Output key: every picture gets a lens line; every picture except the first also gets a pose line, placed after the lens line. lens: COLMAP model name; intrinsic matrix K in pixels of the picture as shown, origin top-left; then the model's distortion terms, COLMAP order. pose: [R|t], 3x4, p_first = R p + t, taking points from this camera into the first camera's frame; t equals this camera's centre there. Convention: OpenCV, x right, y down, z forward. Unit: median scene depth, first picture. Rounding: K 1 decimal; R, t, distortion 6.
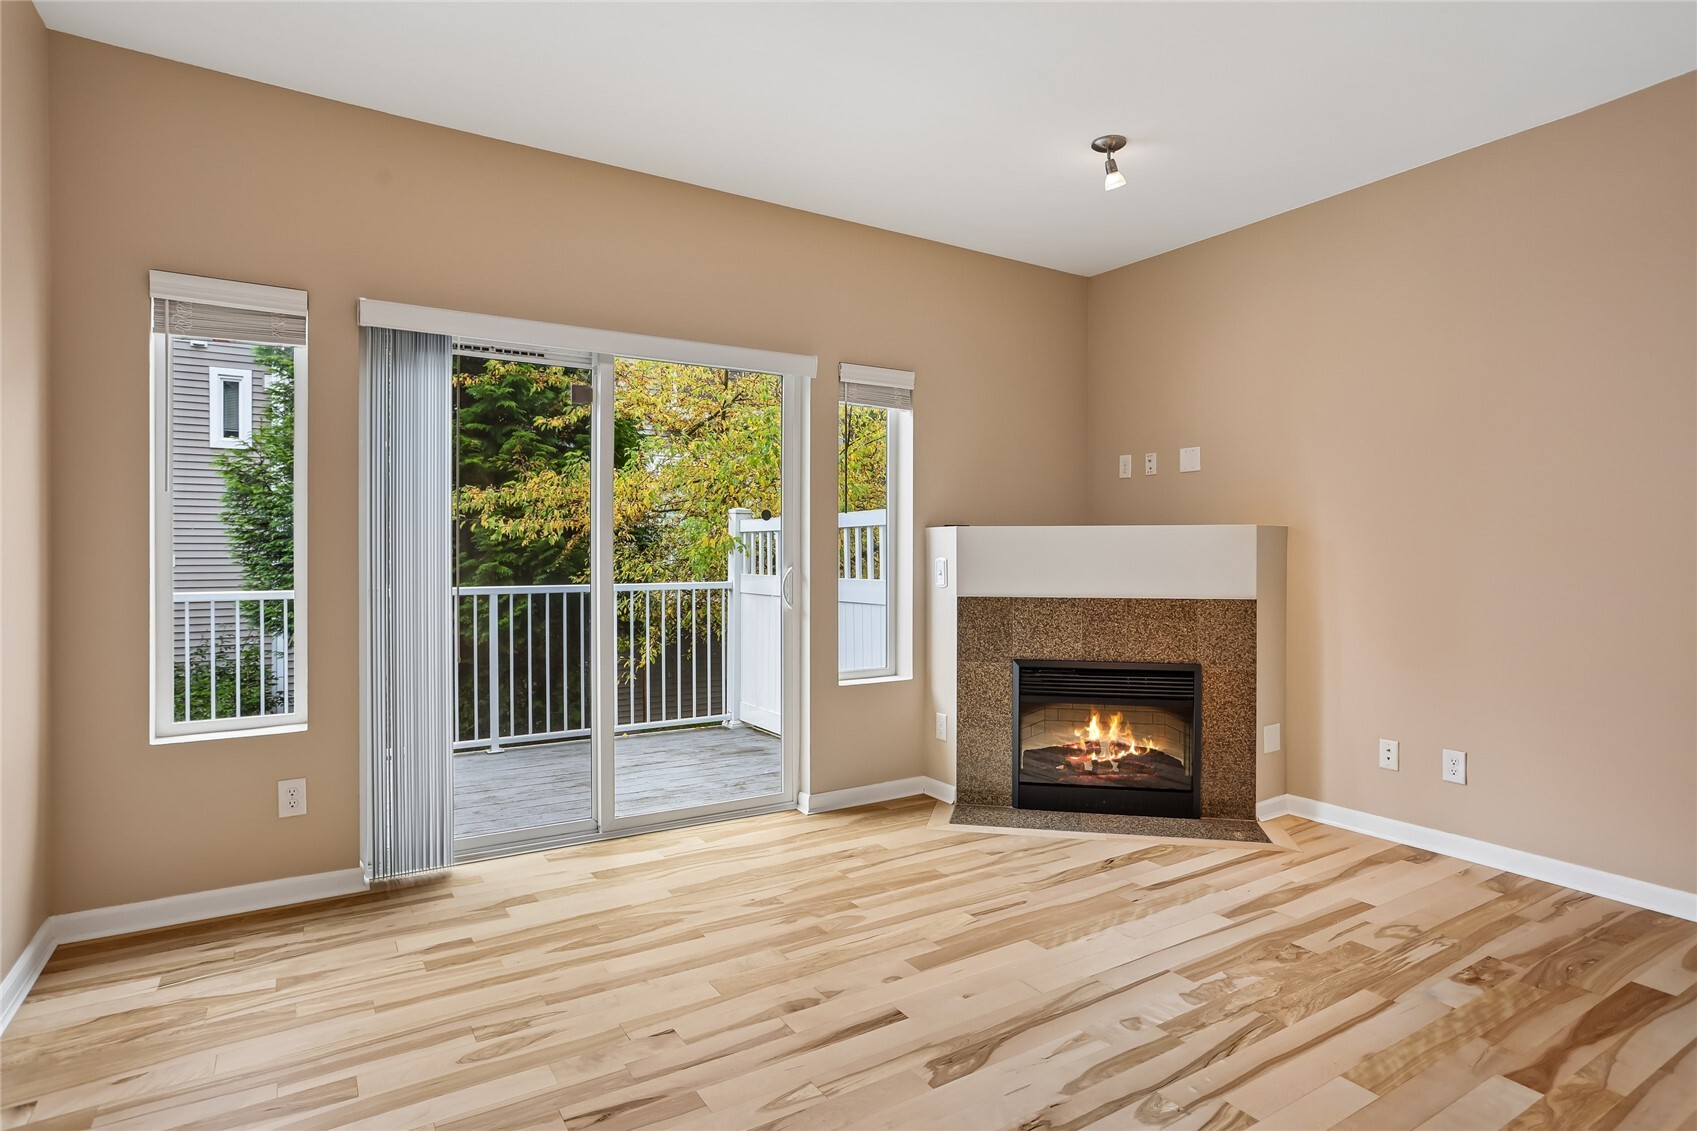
lens RADIAL K [[911.6, 0, 848.5], [0, 911.6, 565.5], [0, 0, 1]] dist [-0.036142, 0.031150]
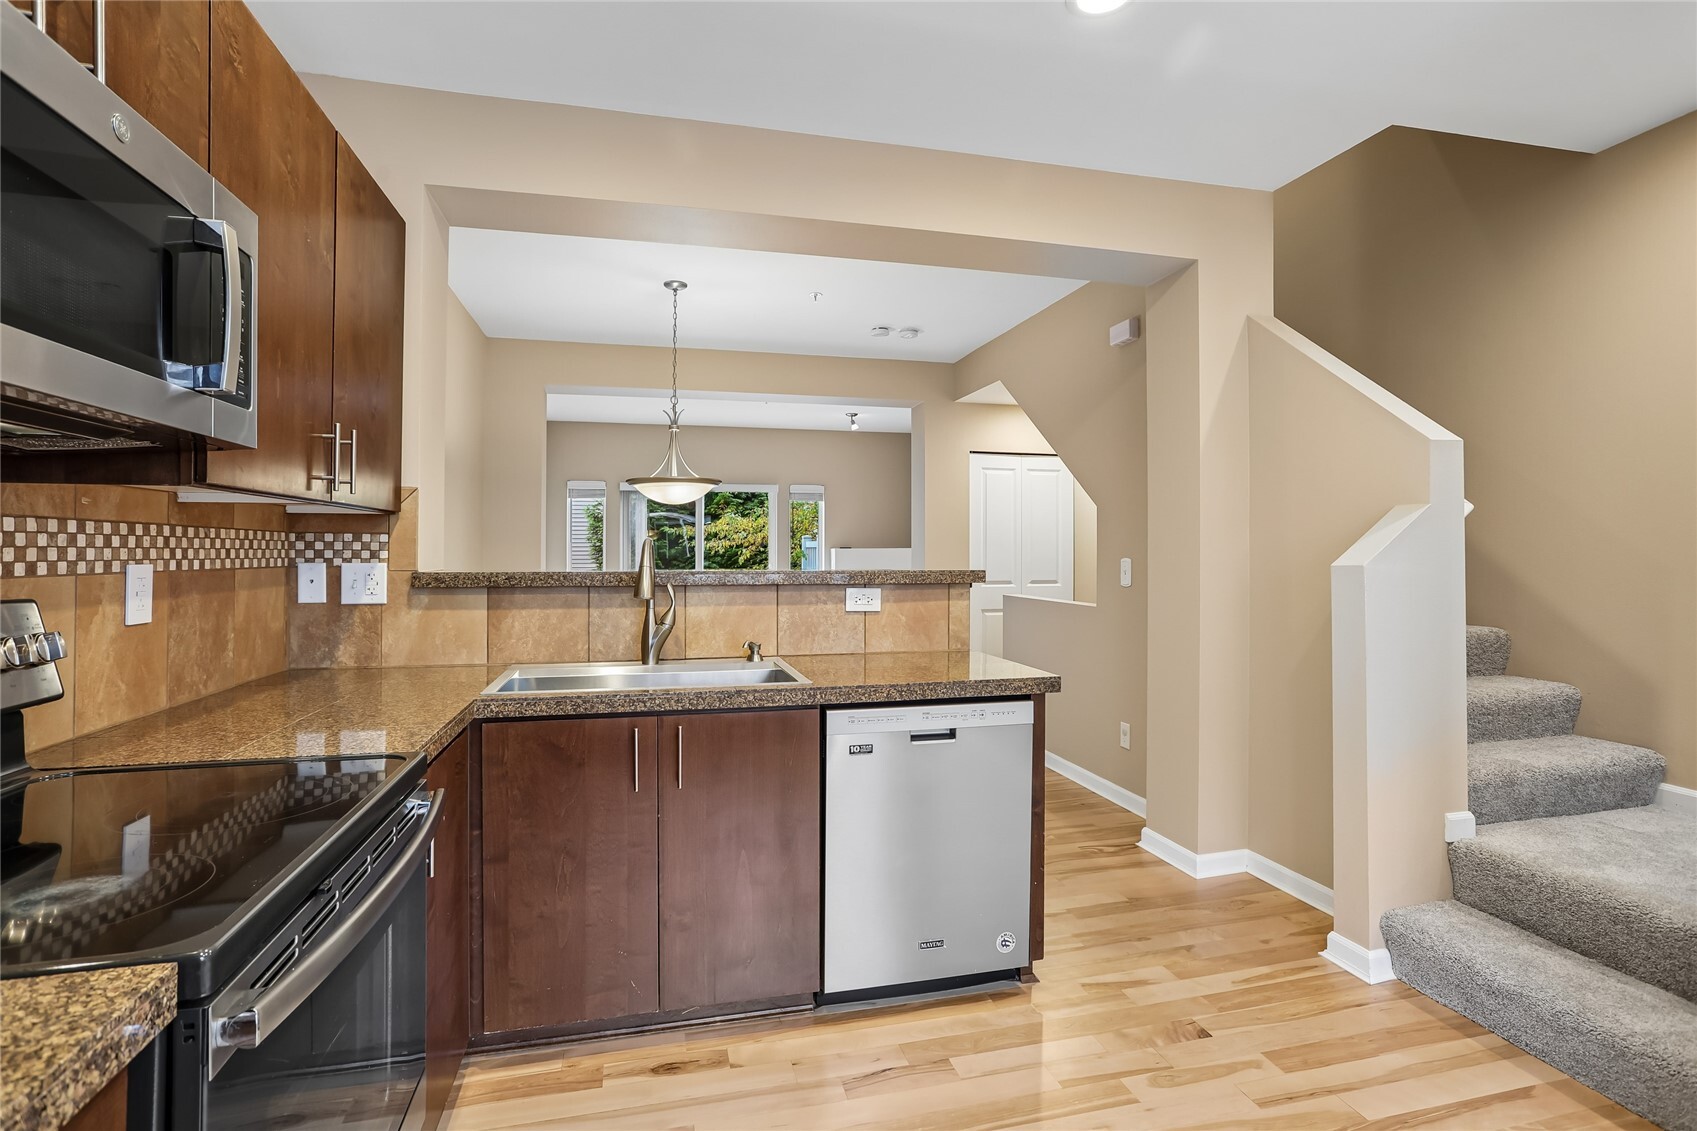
lens RADIAL K [[836.7, 0, 849.3], [0, 836.7, 547.2], [0, 0, 1]] dist [-0.057633, 0.037066]
pose [[0.952668, -0.009645, -0.303861, 0.921321], [0.004258, 0.999822, -0.018387, -0.002658], [0.303984, 0.016223, 0.952539, -1.276234]]
